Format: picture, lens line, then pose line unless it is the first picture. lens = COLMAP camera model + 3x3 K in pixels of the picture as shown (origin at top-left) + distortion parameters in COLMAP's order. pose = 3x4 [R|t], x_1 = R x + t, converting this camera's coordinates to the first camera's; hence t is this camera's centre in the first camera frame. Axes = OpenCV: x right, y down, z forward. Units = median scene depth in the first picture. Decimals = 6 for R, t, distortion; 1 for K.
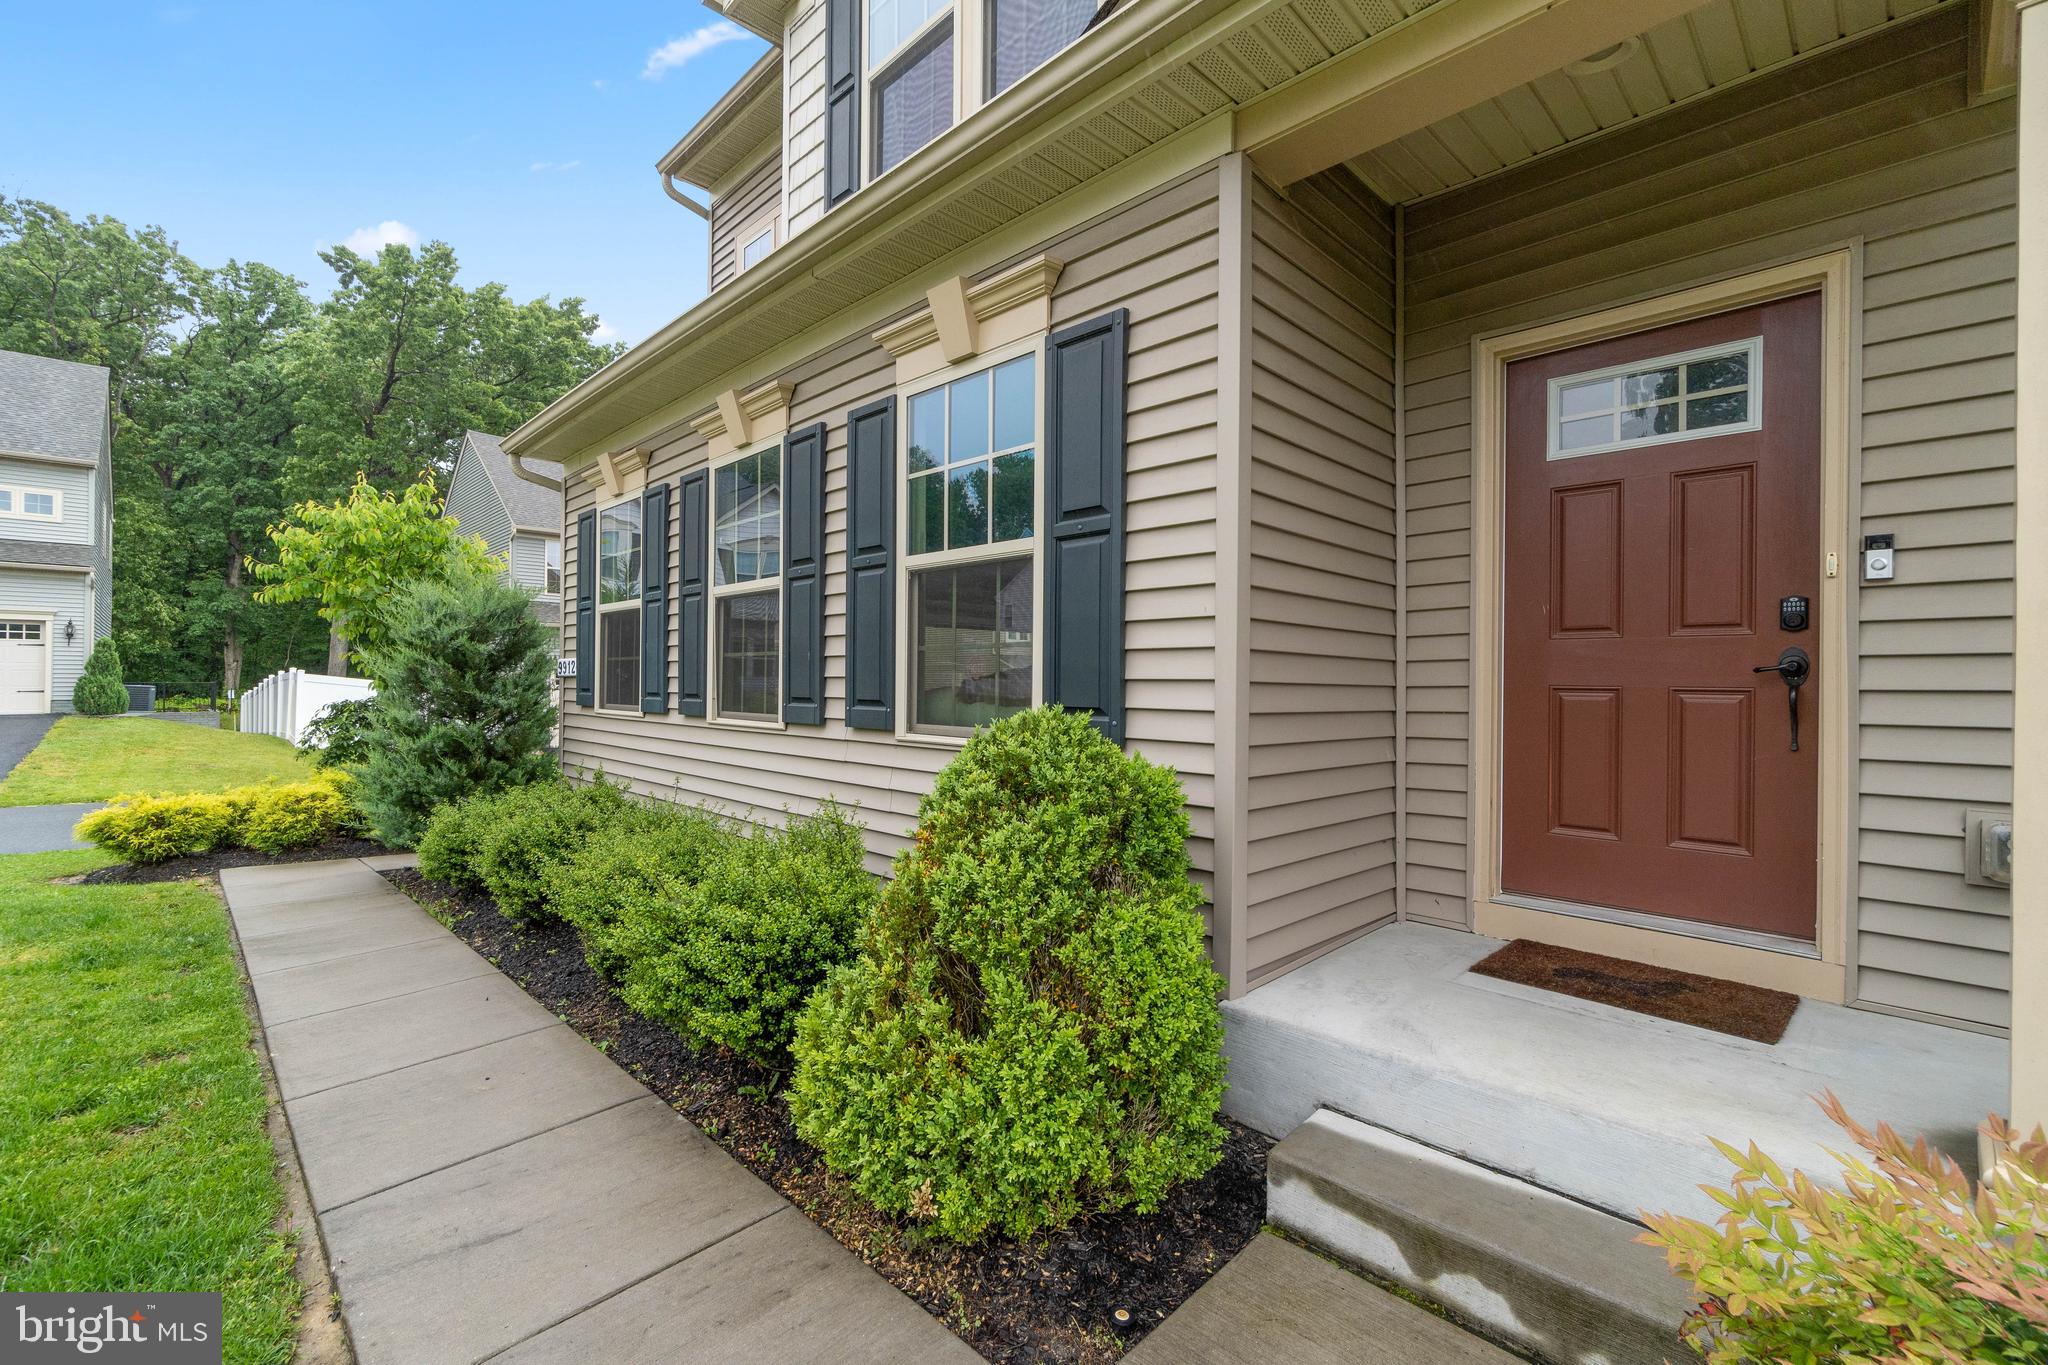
lens RADIAL K [[885.3, 0, 1011.3], [0, 885.3, 682.1], [0, 0, 1]] dist [-0.008529, 0.001615]
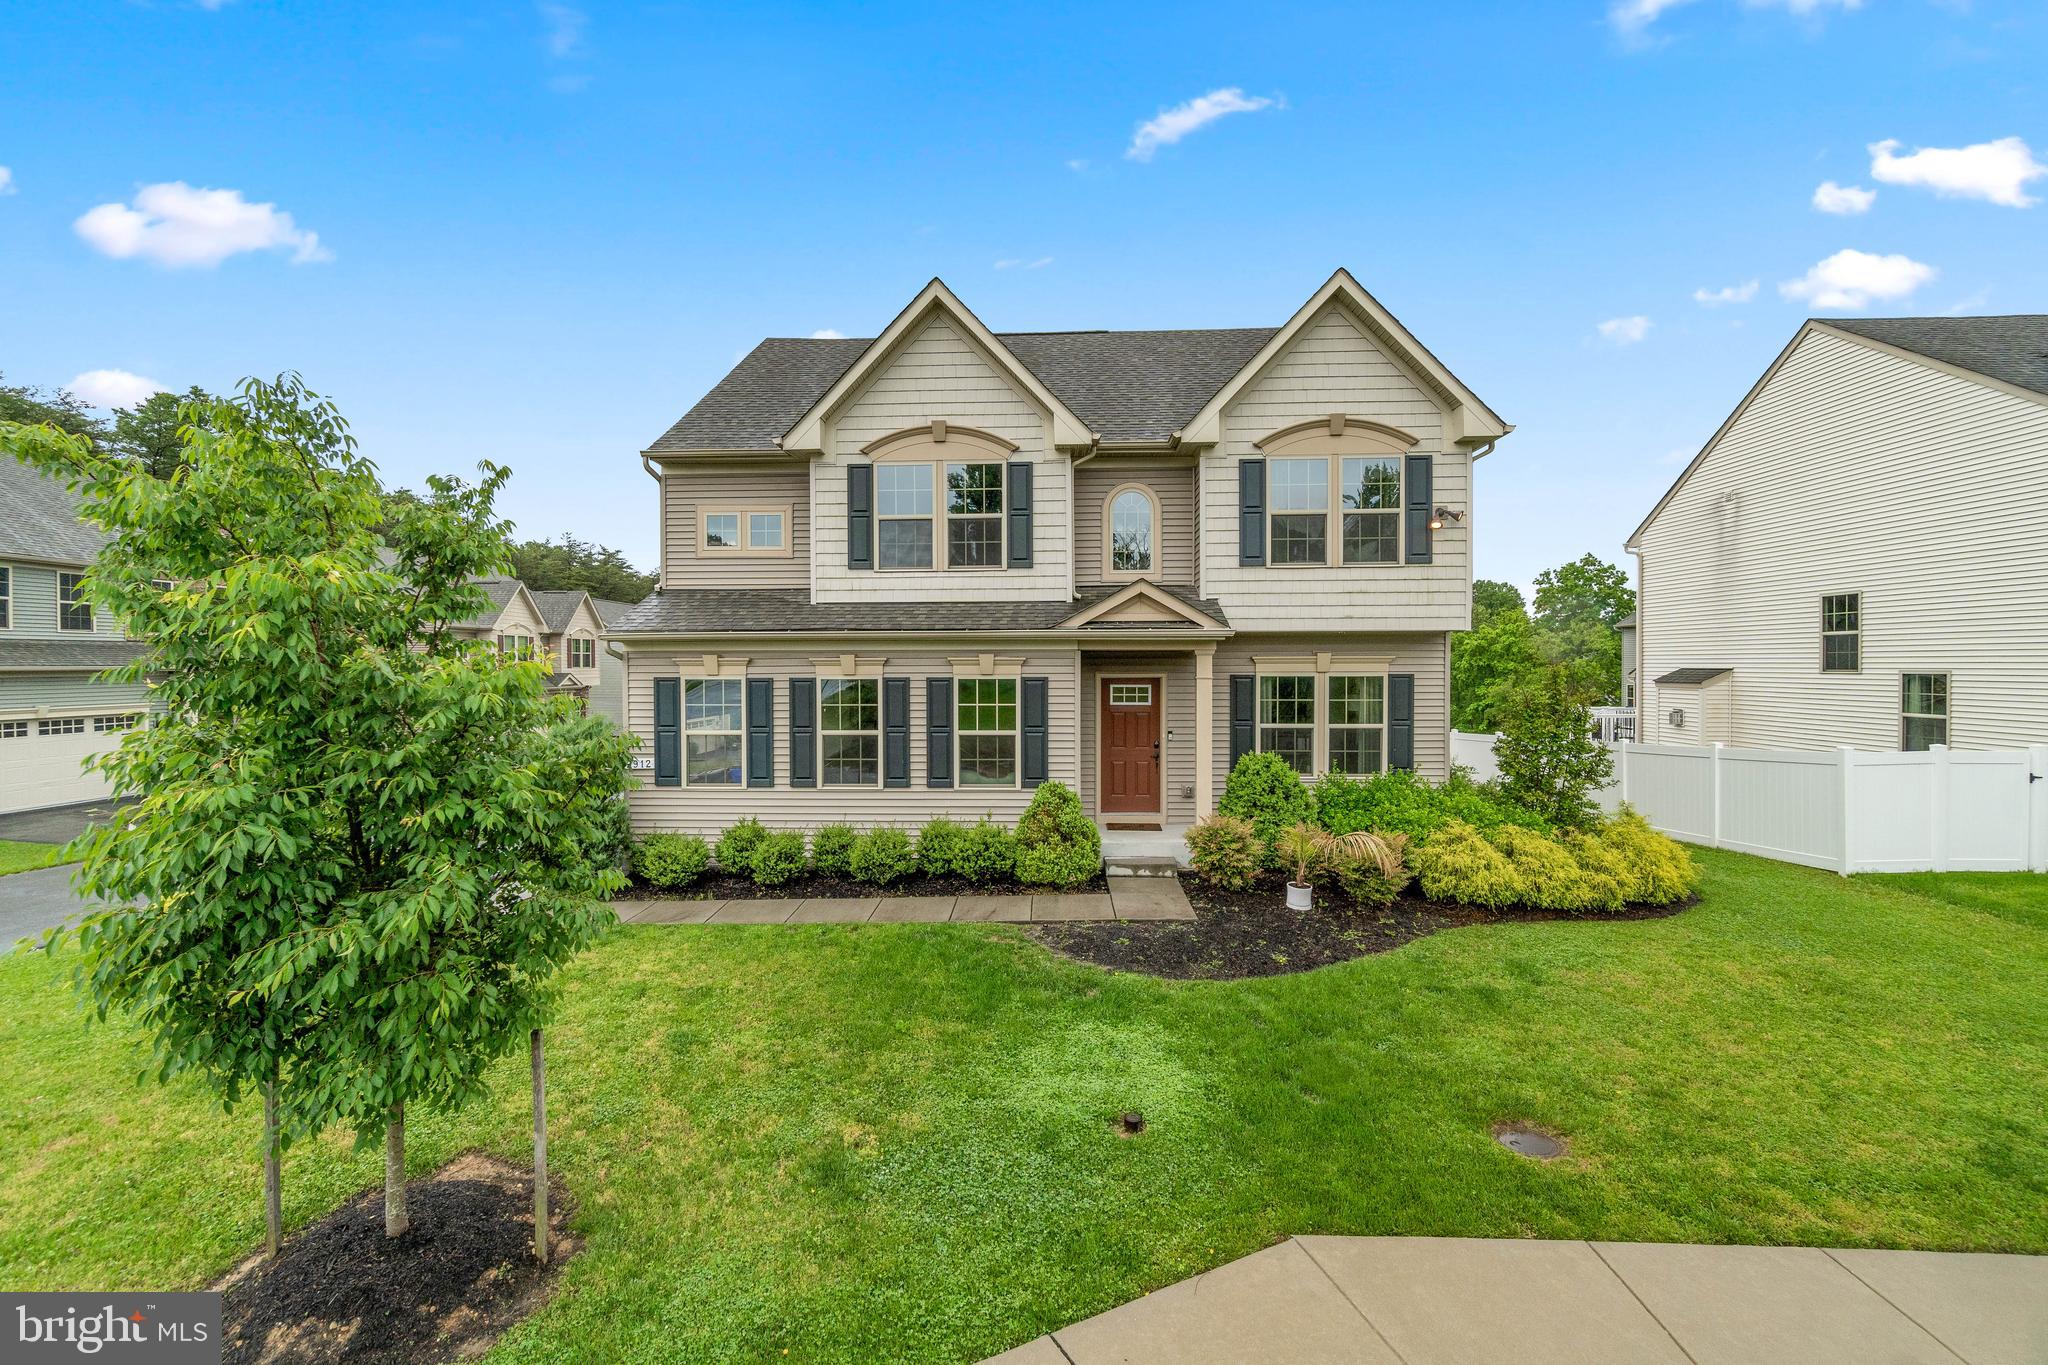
lens RADIAL K [[885.3, 0, 1029.1], [0, 885.3, 674.8], [0, 0, 1]] dist [-0.008529, 0.001615]
pose [[0.712512, -0.017593, 0.701439, -2.513320], [0.006878, 0.999813, 0.018090, -0.465258], [-0.701626, -0.008065, 0.712500, -1.639990]]
